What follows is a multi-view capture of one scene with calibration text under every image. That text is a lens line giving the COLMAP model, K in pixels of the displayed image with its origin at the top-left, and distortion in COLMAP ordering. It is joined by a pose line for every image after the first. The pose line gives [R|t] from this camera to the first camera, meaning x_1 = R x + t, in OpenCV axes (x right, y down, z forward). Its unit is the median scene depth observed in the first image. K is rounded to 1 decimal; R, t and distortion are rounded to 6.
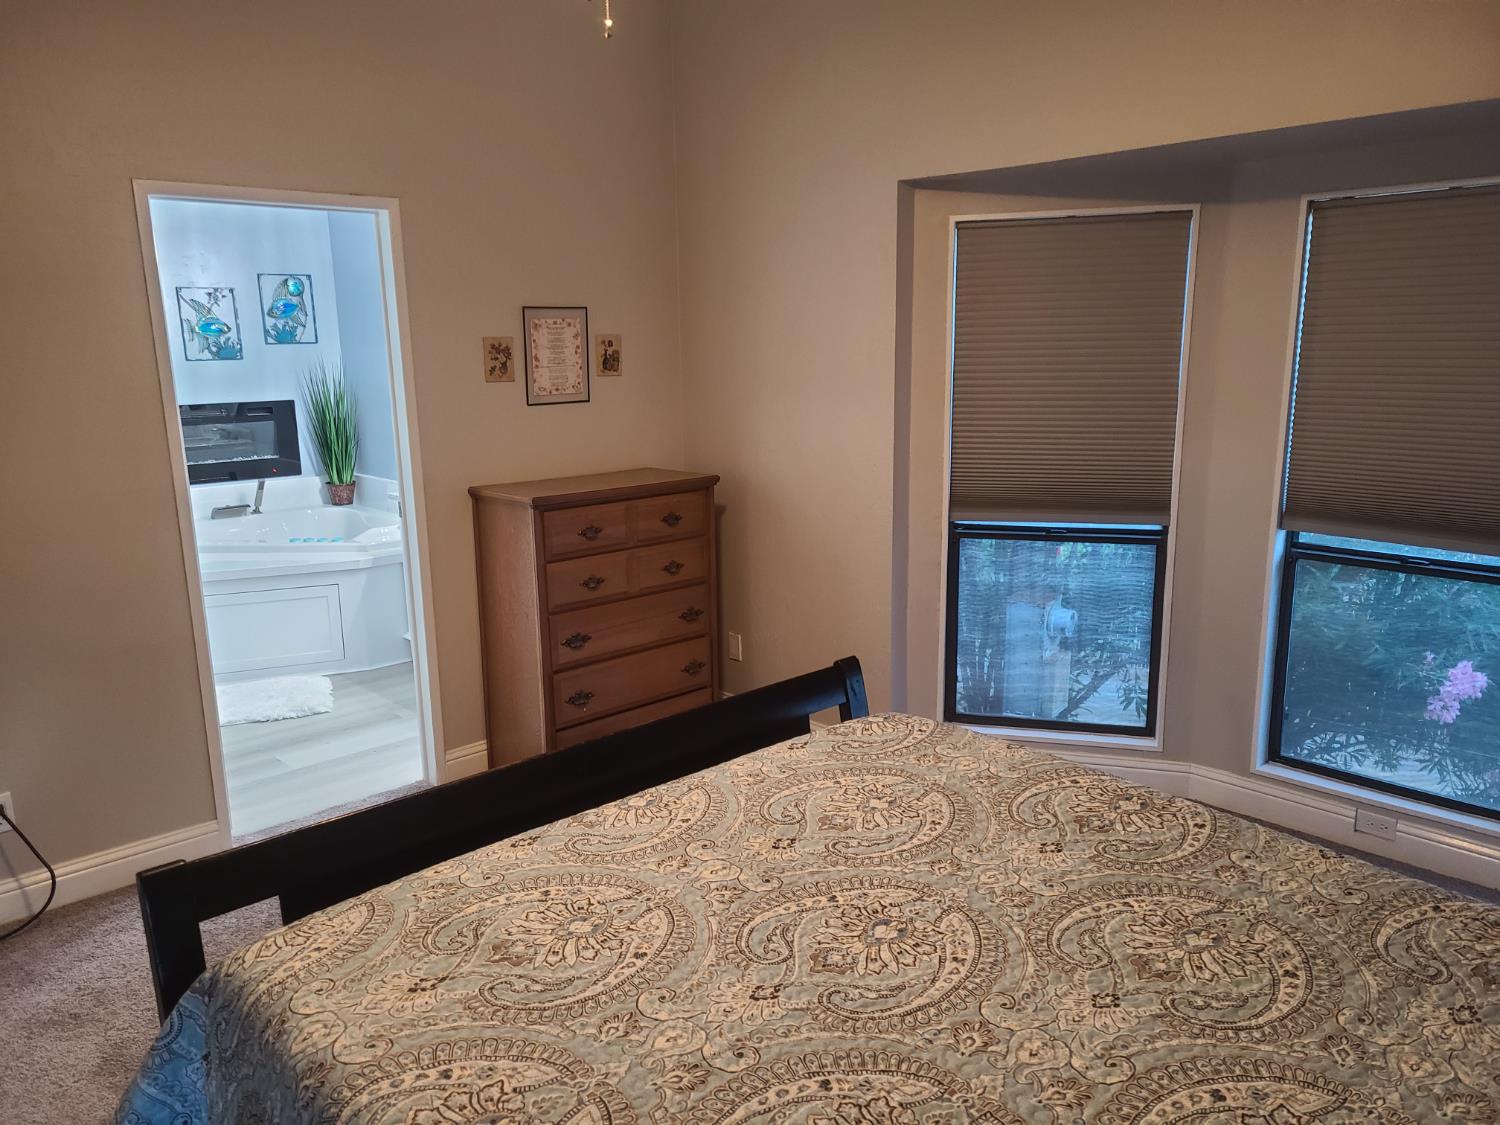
lens RADIAL K [[1135.4, 0, 750.9], [0, 1135.4, 571.4], [0, 0, 1]] dist [0.006150, 0.000205]
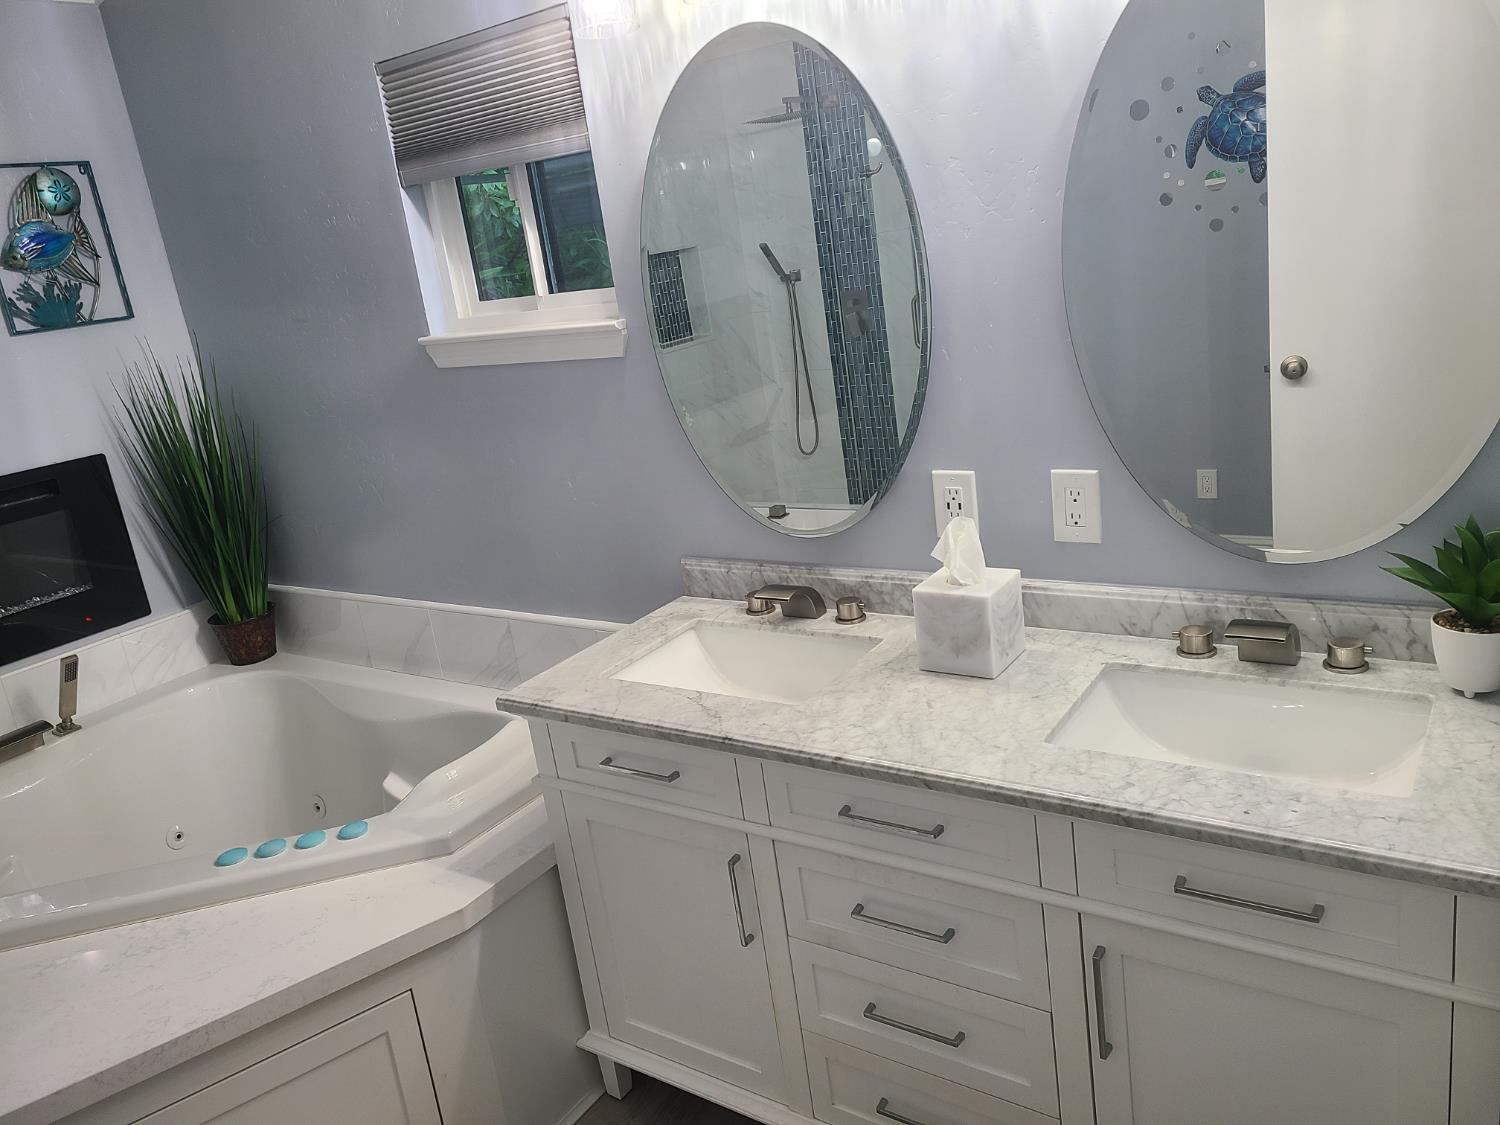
lens RADIAL K [[1135.4, 0, 748.6], [0, 1135.4, 552.6], [0, 0, 1]] dist [0.006150, 0.000205]
pose [[0.970389, -0.166401, 0.175089, -0.244202], [0.156825, 0.985332, 0.067279, -0.103914], [-0.183716, -0.037829, 0.982251, 0.522304]]
